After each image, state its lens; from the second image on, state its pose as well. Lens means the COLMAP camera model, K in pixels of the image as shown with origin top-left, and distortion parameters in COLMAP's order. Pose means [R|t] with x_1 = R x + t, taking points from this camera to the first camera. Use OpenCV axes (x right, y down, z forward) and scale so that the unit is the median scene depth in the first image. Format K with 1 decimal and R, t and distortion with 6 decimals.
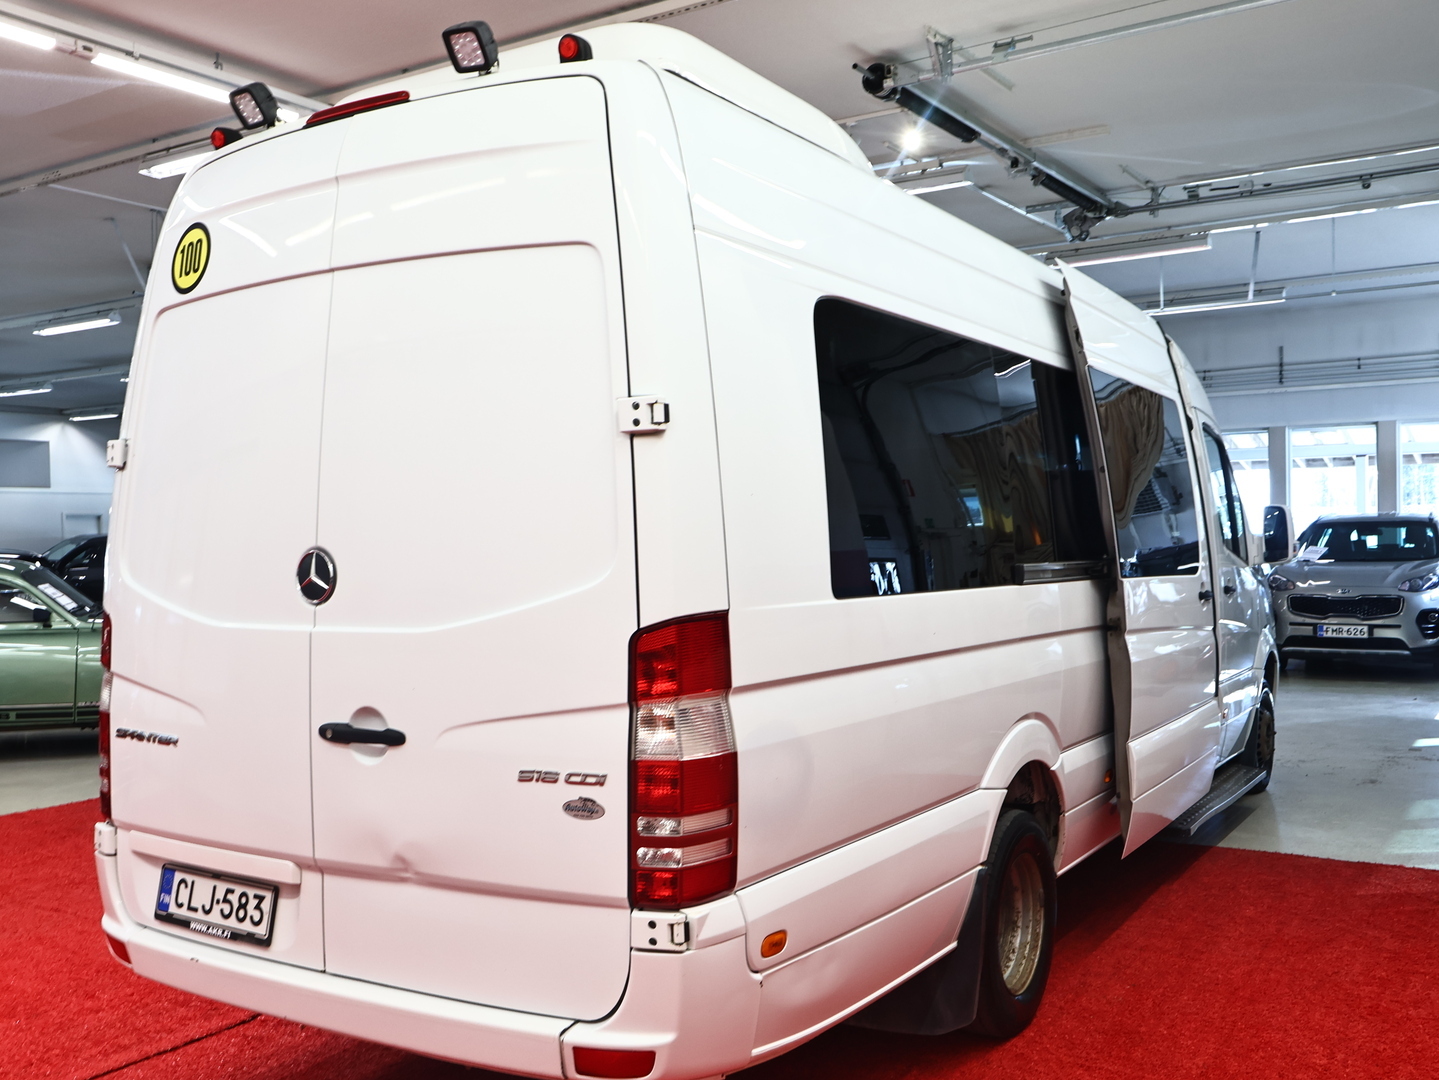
lens RADIAL K [[1387.5, 0, 725.5], [0, 1387.5, 544.7], [0, 0, 1]] dist [-0.005234, 0.022833]
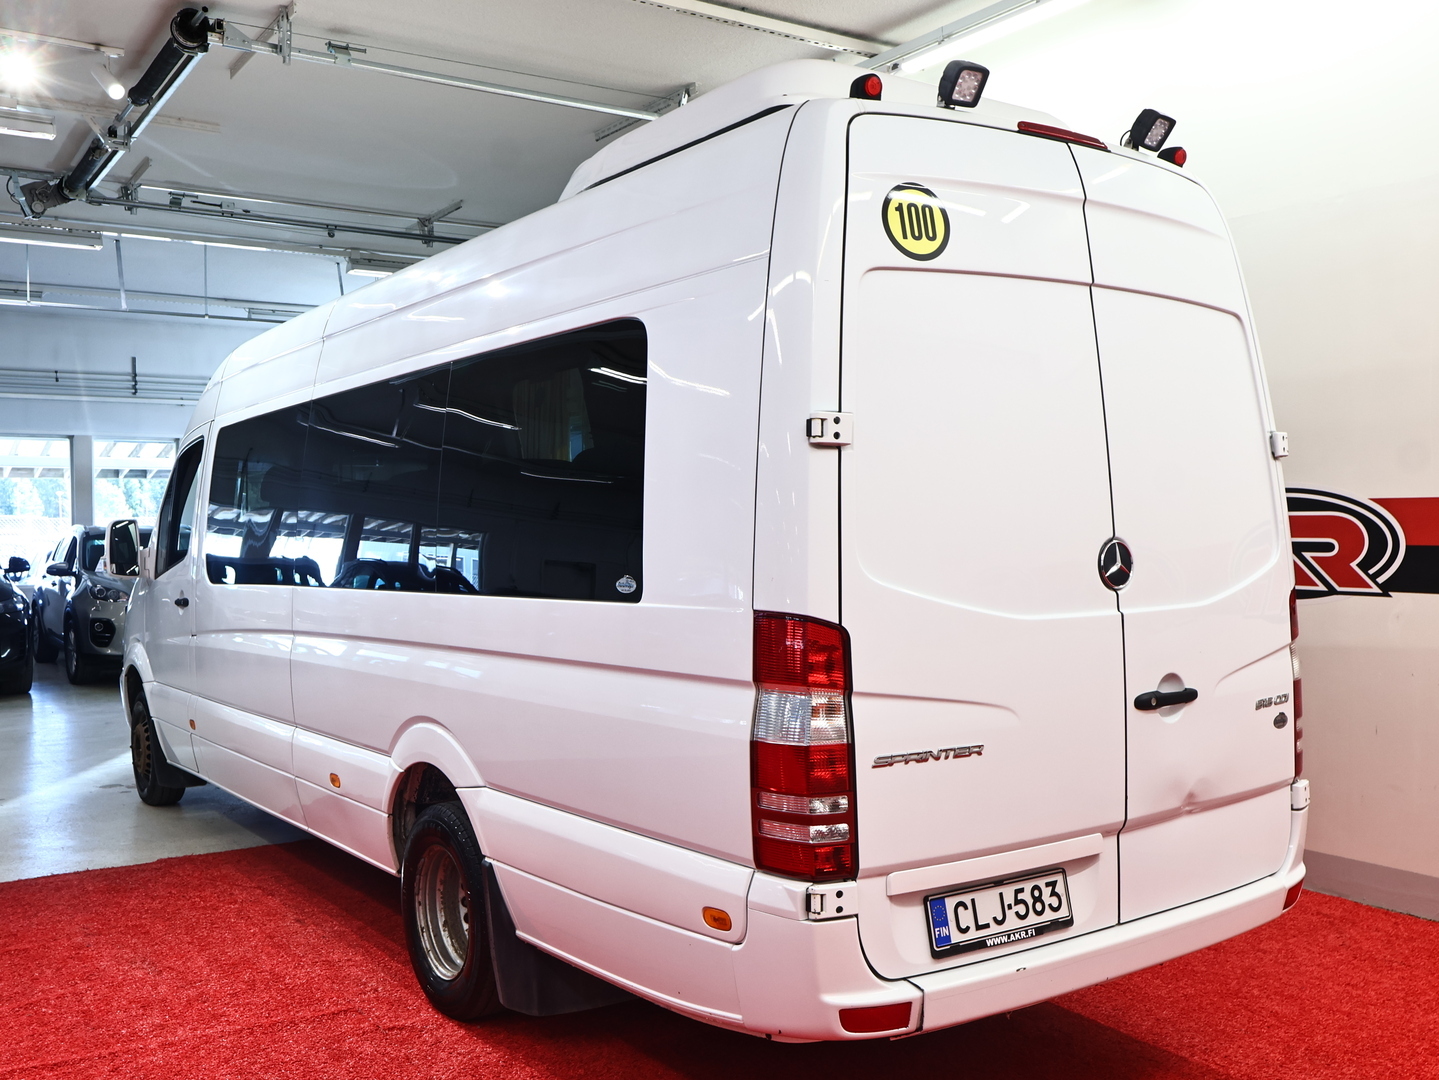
lens RADIAL K [[1387.5, 0, 725.5], [0, 1387.5, 544.7], [0, 0, 1]] dist [-0.005234, 0.022833]
pose [[0.363708, -0.002523, 0.931509, -1.326163], [0.014665, 0.999888, -0.003017, 0.005333], [-0.931397, 0.014758, 0.363705, 0.822766]]
